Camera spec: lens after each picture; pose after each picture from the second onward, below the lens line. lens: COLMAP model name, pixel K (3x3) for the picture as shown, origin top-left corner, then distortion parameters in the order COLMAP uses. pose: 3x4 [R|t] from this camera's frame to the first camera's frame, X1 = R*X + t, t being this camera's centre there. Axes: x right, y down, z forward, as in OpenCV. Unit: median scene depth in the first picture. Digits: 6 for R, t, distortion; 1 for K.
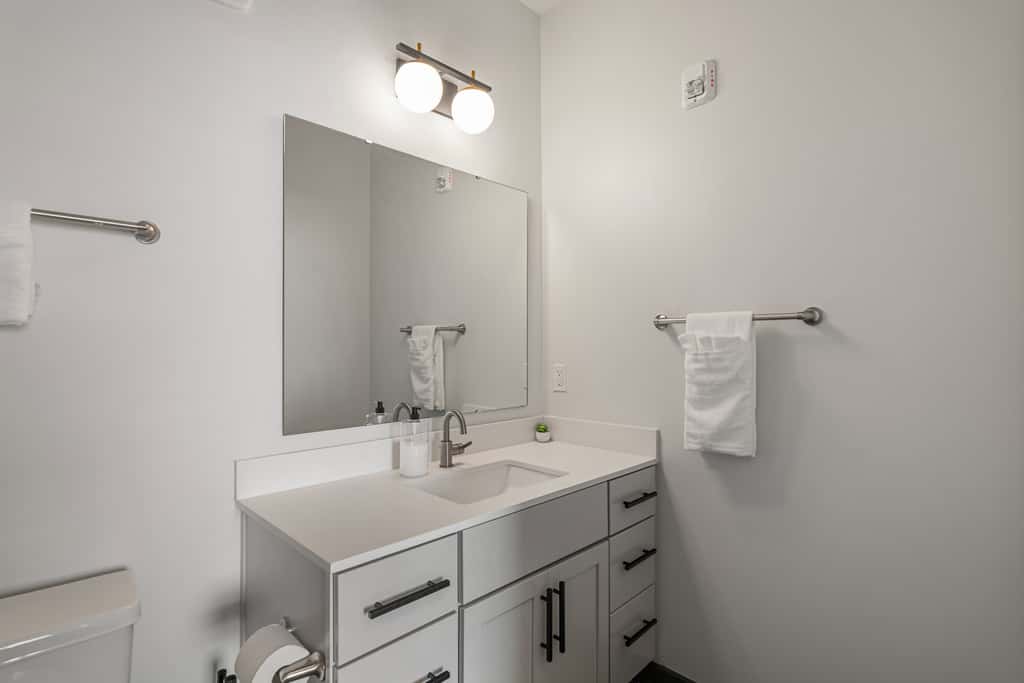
lens RADIAL K [[485.7, 0, 512.0], [0, 485.7, 341.5], [0, 0, 1]] dist [-0.013730, -0.000172]
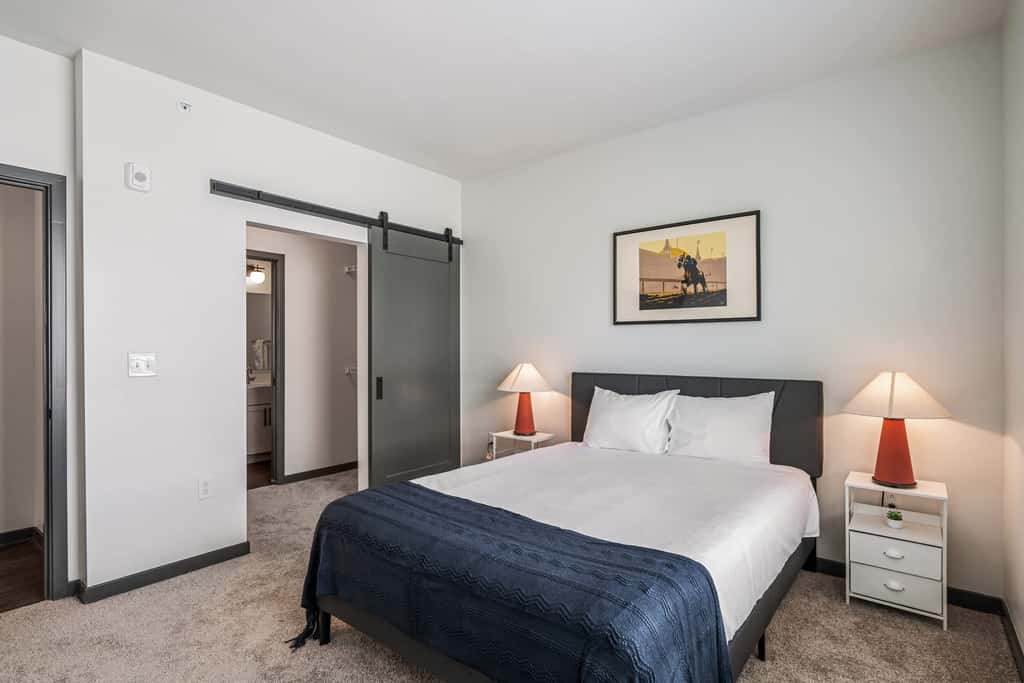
lens RADIAL K [[485.7, 0, 512.0], [0, 485.7, 341.5], [0, 0, 1]] dist [-0.013730, -0.000172]
pose [[0.994225, -0.001183, 0.107308, 1.382930], [0.000921, 0.999996, 0.002491, -0.049829], [-0.107310, -0.002377, 0.994223, -2.645401]]
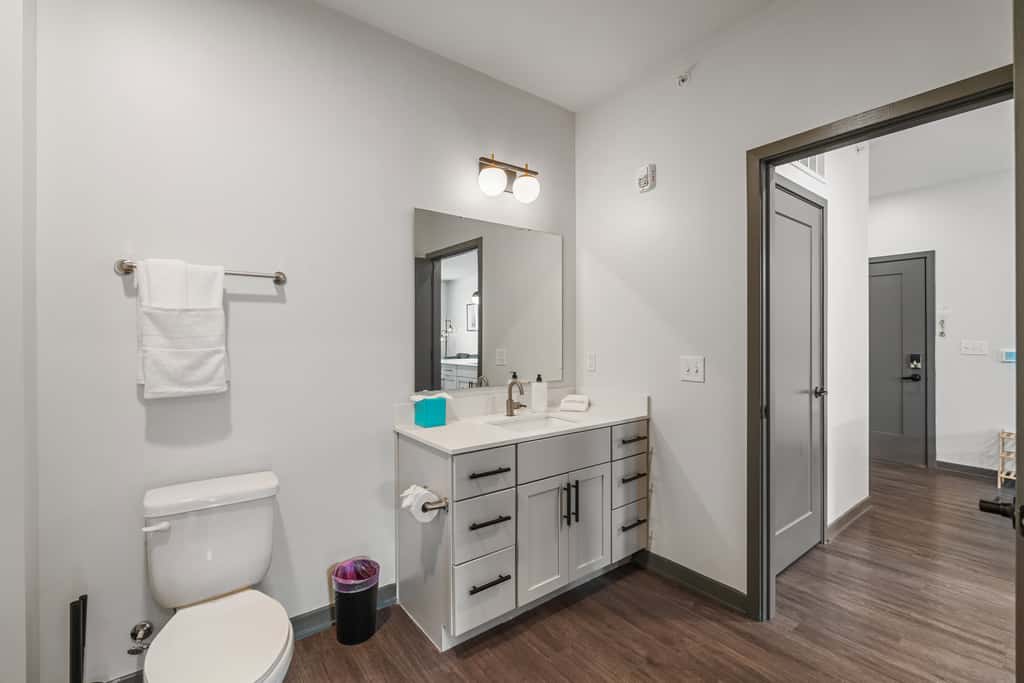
lens RADIAL K [[442.7, 0, 512.0], [0, 442.7, 341.5], [0, 0, 1]] dist [-0.001378, -0.000109]
pose [[0.990324, 0.001192, -0.138768, 0.077181], [0.001917, 0.999750, 0.022265, -0.021184], [0.138760, -0.022316, 0.990075, -0.461632]]
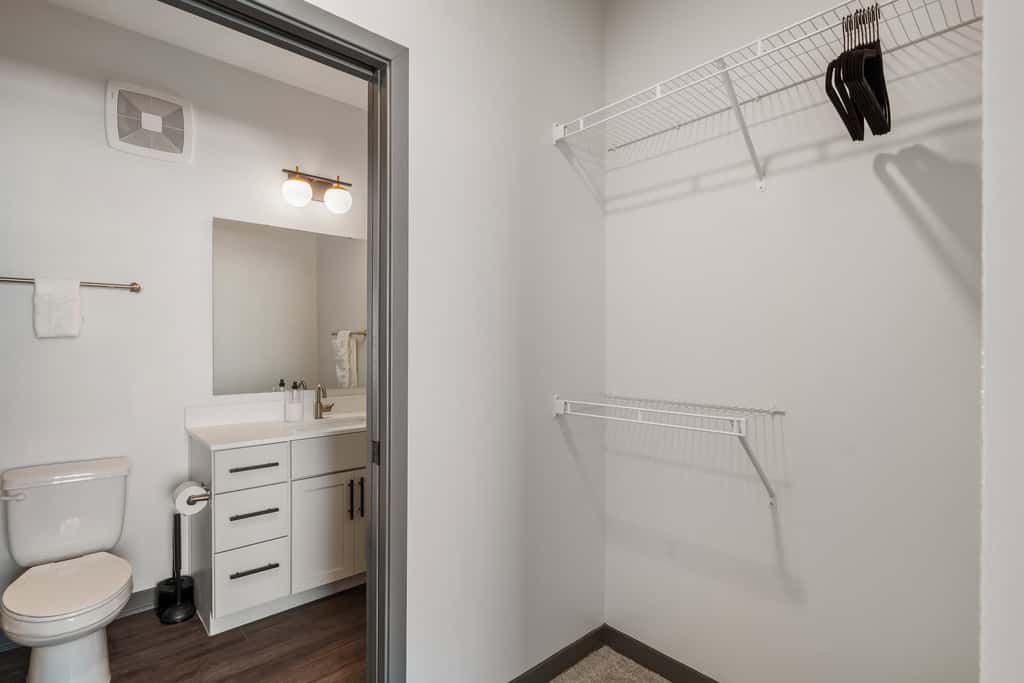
lens RADIAL K [[484.0, 0, 512.0], [0, 484.0, 341.5], [0, 0, 1]] dist [-0.011986, 0.000456]
pose [[0.998804, -0.000426, -0.048884, 0.623176], [0.000679, 0.999986, 0.005155, -0.013840], [0.048881, -0.005182, 0.998791, -0.632738]]
